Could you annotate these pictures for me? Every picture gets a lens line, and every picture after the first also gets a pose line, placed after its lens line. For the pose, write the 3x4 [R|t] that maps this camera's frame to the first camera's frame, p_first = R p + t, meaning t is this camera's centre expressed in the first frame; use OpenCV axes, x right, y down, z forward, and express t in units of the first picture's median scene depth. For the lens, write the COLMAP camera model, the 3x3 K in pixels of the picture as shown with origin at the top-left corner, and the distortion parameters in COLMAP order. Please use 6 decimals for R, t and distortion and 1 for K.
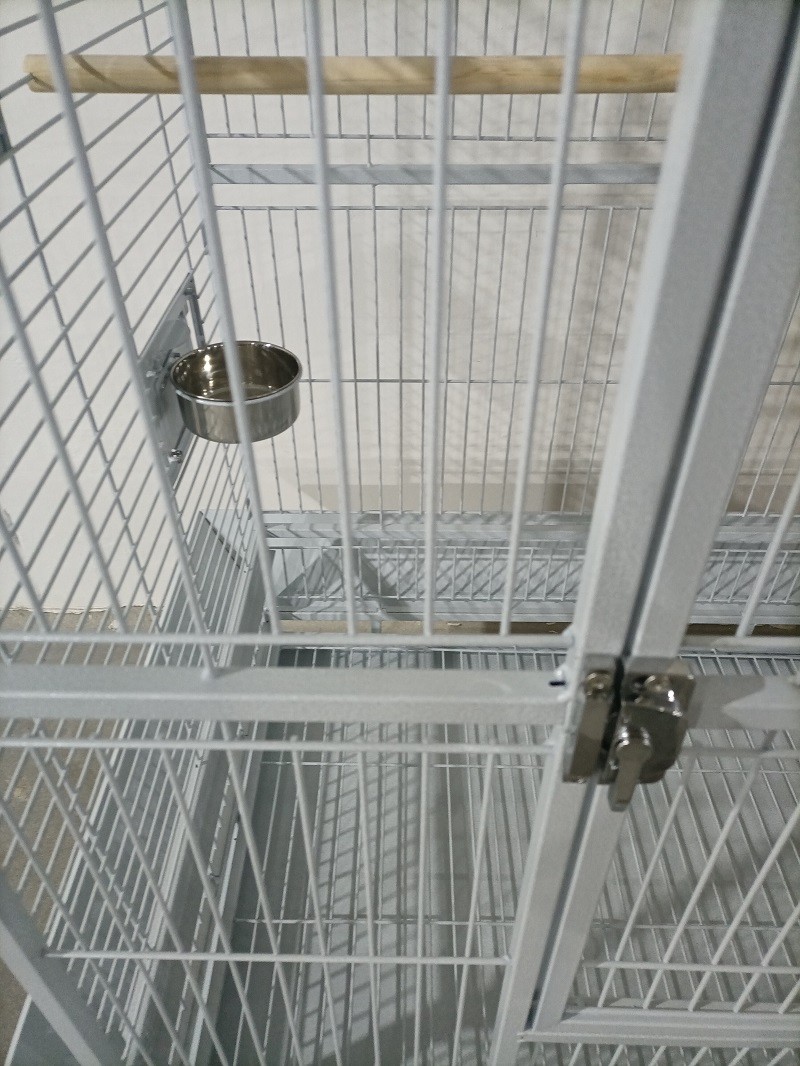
lens RADIAL K [[794.8, 0, 400.7], [0, 794.8, 504.5], [0, 0, 1]] dist [-0.071274, 0.000216]
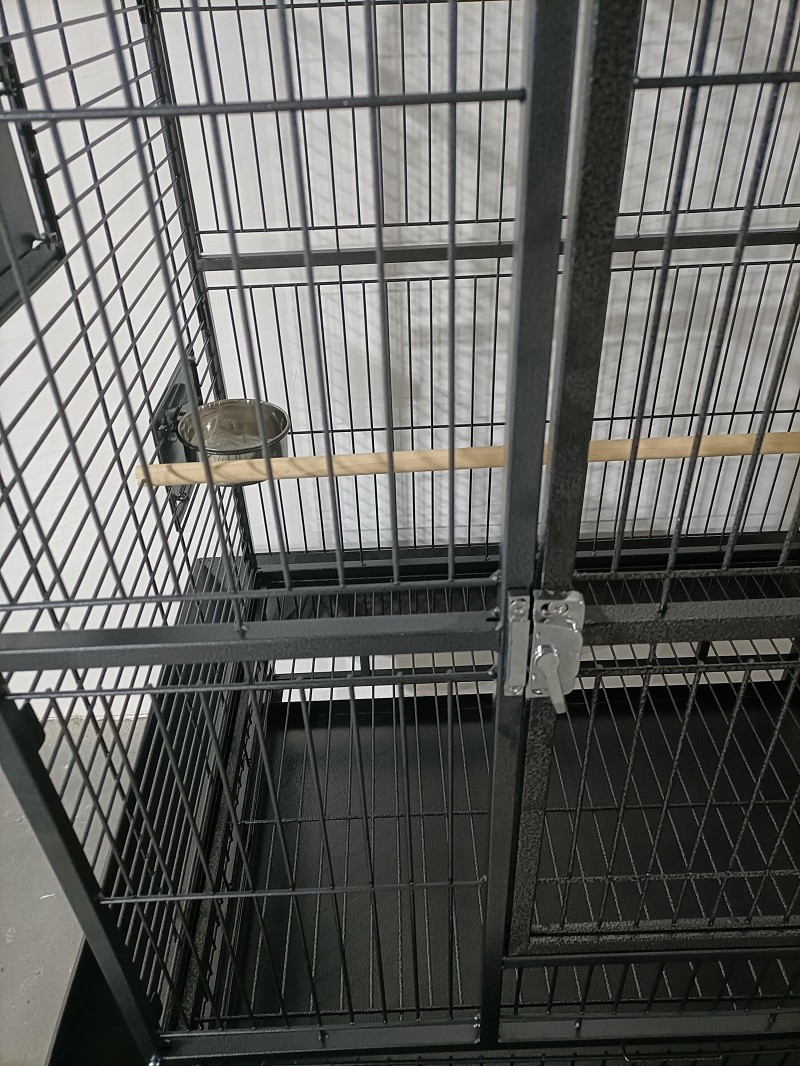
lens RADIAL K [[799.3, 0, 400.0], [0, 799.3, 533.0], [0, 0, 1]] dist [-0.251210, 0.084417]
pose [[0.998862, -0.043752, 0.019009, 0.014826], [0.044657, 0.997743, -0.050149, 0.081995], [-0.016772, 0.050941, 0.998561, -0.203365]]
